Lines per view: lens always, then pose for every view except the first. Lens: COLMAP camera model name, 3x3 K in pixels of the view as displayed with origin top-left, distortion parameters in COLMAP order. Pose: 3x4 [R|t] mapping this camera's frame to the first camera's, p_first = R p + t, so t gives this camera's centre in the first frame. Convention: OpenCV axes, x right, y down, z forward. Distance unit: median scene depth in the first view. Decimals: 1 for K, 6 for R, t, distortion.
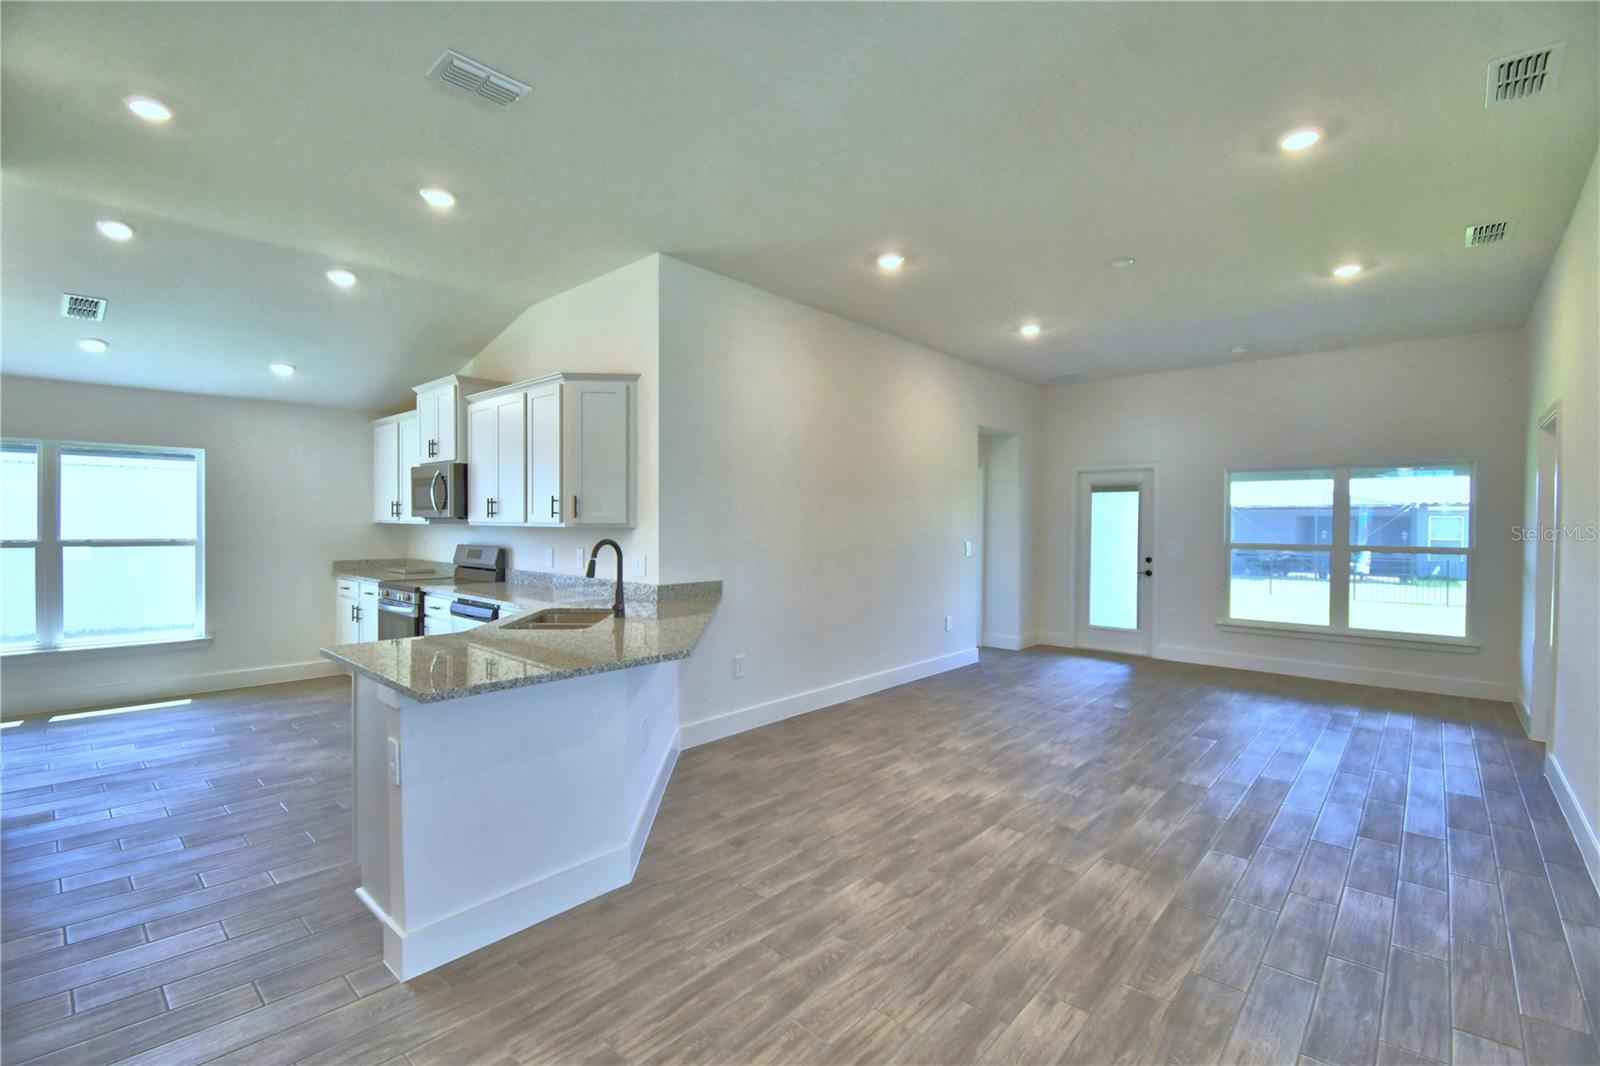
lens RADIAL K [[697.7, 0, 794.0], [0, 697.7, 533.5], [0, 0, 1]] dist [0.023853, -0.029472]
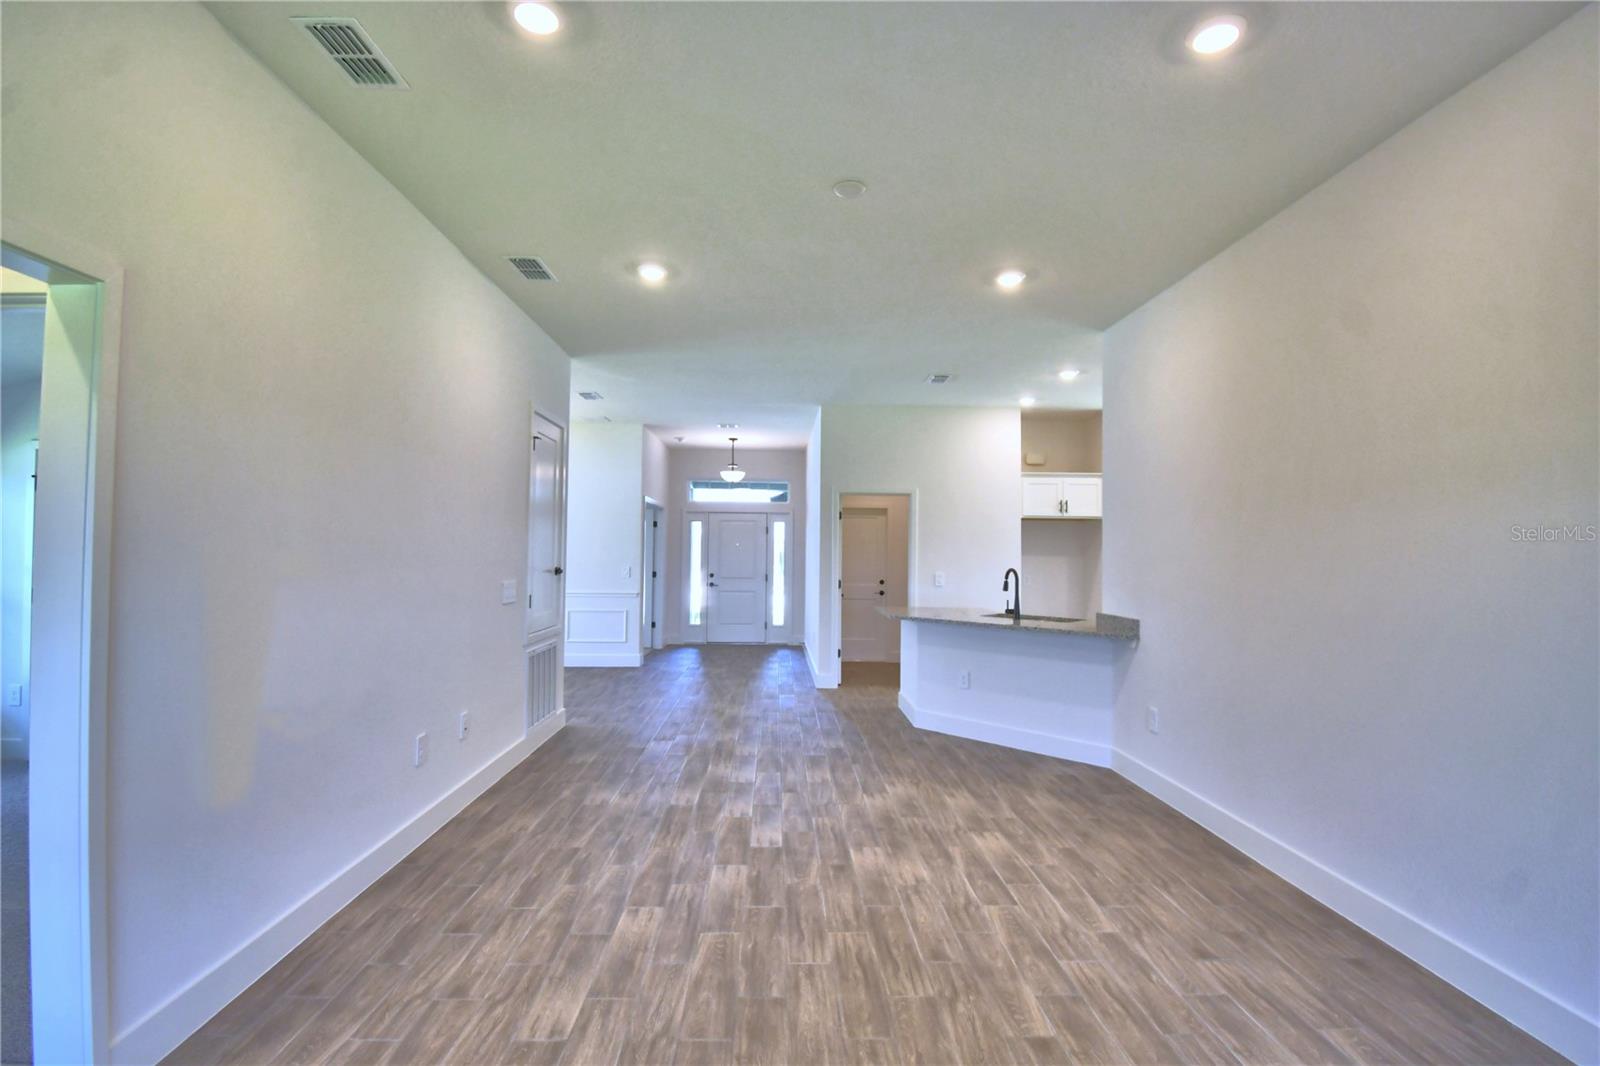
lens RADIAL K [[739.7, 0, 800.0], [0, 739.7, 533.0], [0, 0, 1]] dist [0.066127, -0.041070]
pose [[-0.714442, -0.031472, -0.698987, 1.007329], [-0.025122, 0.999498, -0.019325, -0.021939], [0.699244, 0.003753, -0.714874, 1.486211]]
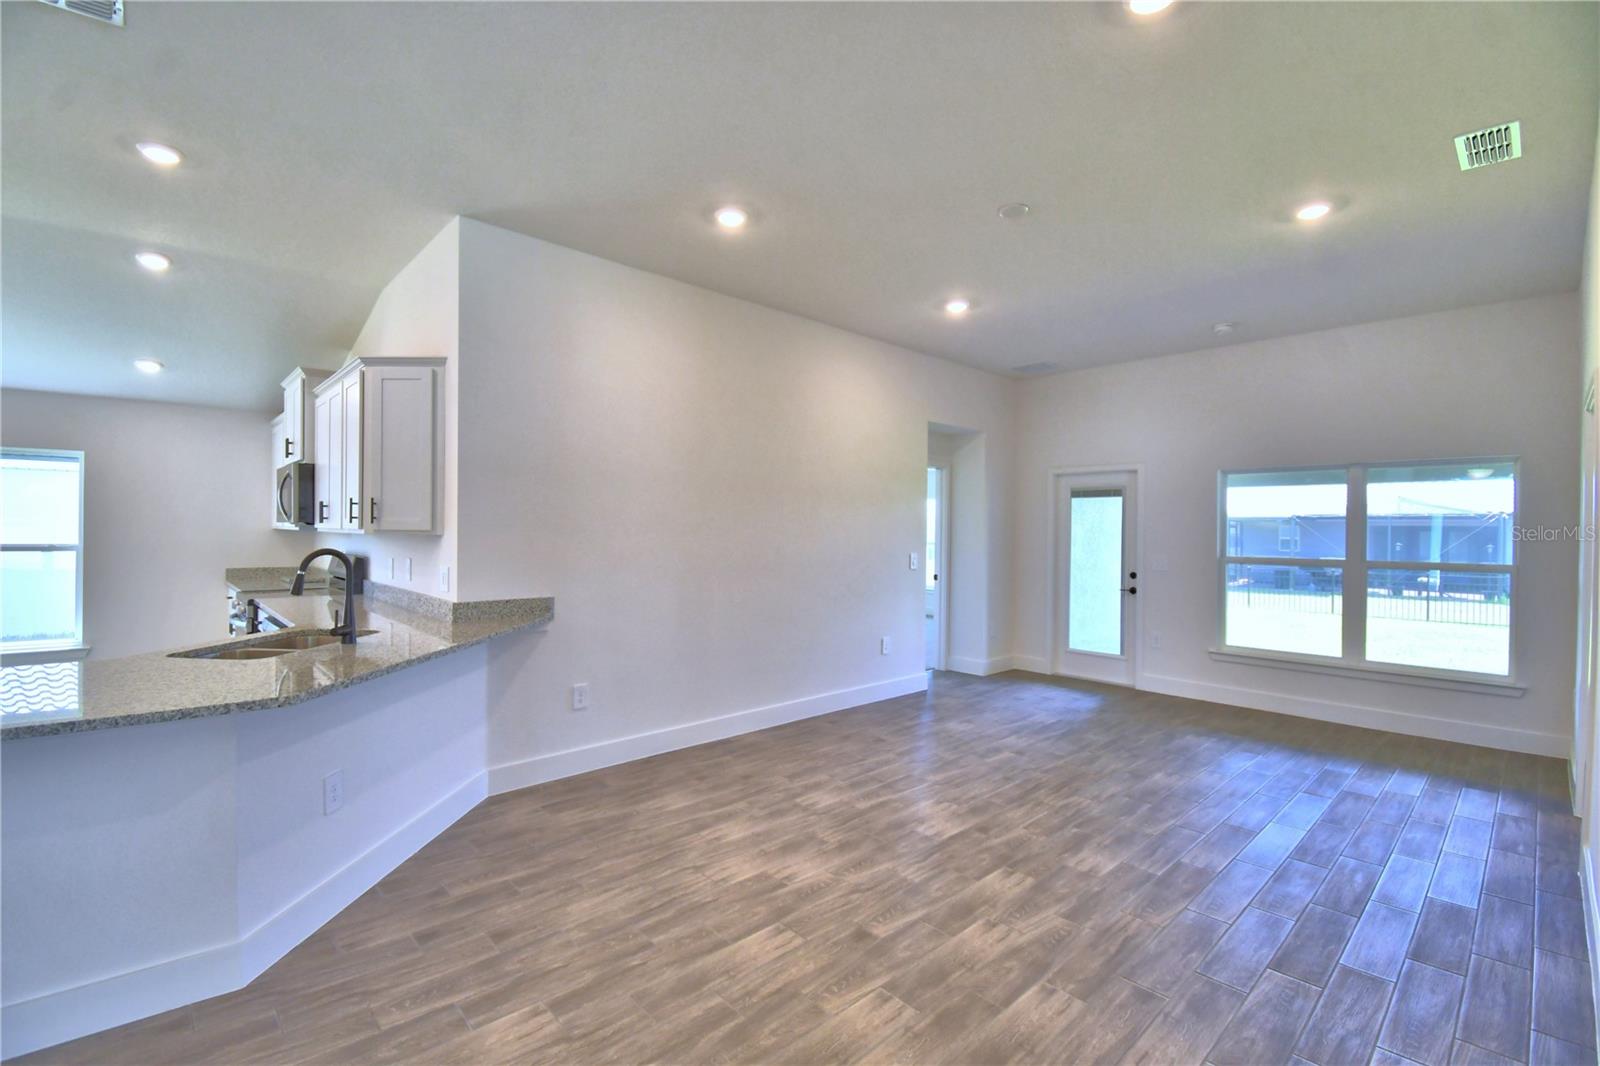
lens RADIAL K [[699.0, 0, 794.7], [0, 699.0, 533.0], [0, 0, 1]] dist [0.018968, -0.024882]
pose [[0.996584, 0.004999, -0.082430, 0.277523], [-0.006038, 0.999905, -0.012354, -0.002431], [0.082361, 0.012810, 0.996520, 0.173045]]
